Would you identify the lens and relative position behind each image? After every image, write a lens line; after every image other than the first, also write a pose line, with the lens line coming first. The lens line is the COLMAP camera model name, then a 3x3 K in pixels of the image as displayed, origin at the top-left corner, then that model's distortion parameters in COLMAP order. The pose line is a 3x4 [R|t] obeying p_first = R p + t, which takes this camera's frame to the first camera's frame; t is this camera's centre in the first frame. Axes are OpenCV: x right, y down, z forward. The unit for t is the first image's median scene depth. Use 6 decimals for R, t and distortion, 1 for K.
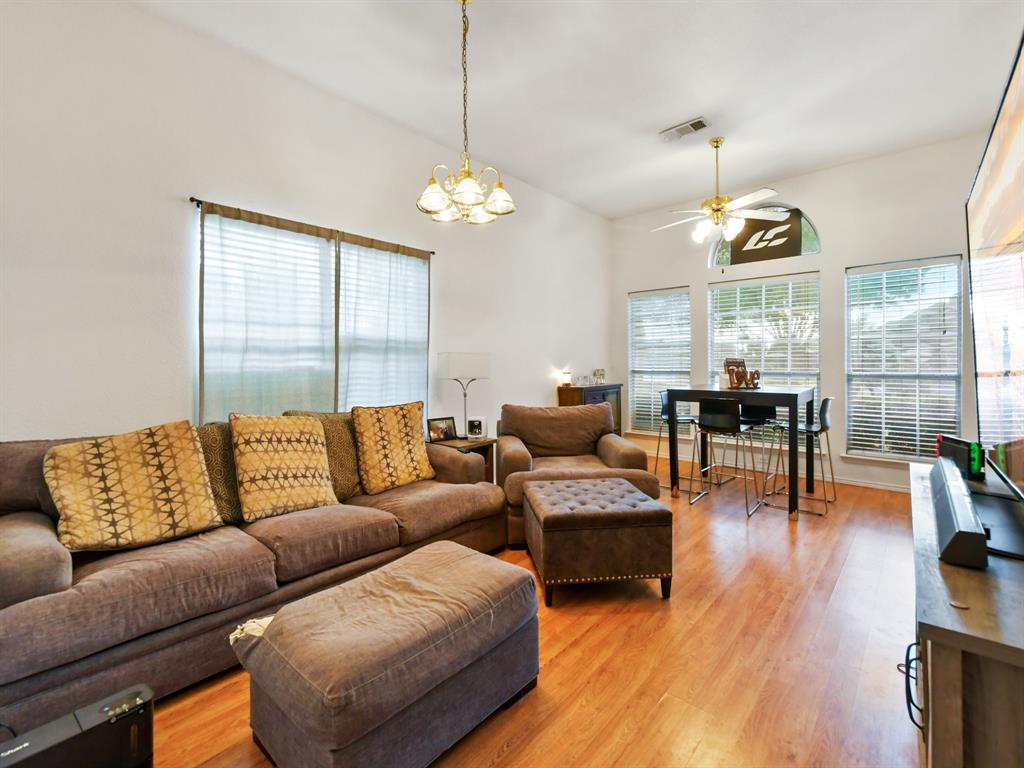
lens RADIAL K [[432.3, 0, 512.0], [0, 432.3, 384.0], [0, 0, 1]] dist [0.014955, -0.000565]
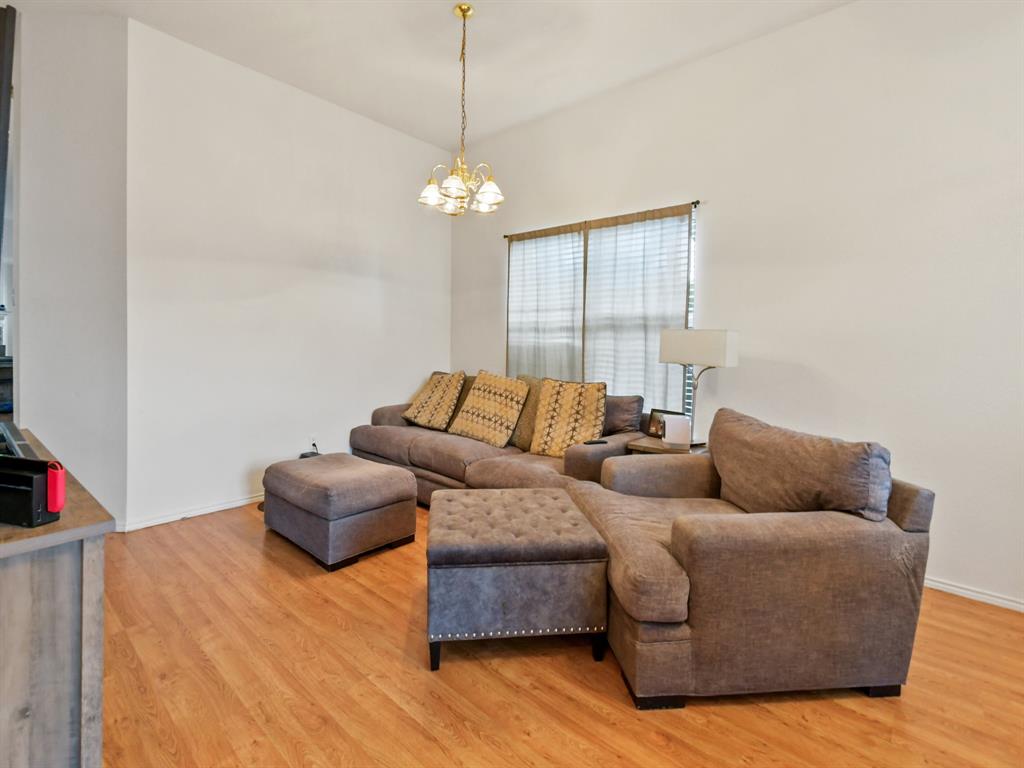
lens RADIAL K [[460.0, 0, 508.1], [0, 460.0, 368.8], [0, 0, 1]] dist [0.016855, -0.000476]
pose [[0.052413, 0.069459, -0.996207, 0.669254], [-0.068443, 0.995482, 0.065807, -0.035608], [0.996277, 0.064734, 0.056930, 0.644075]]
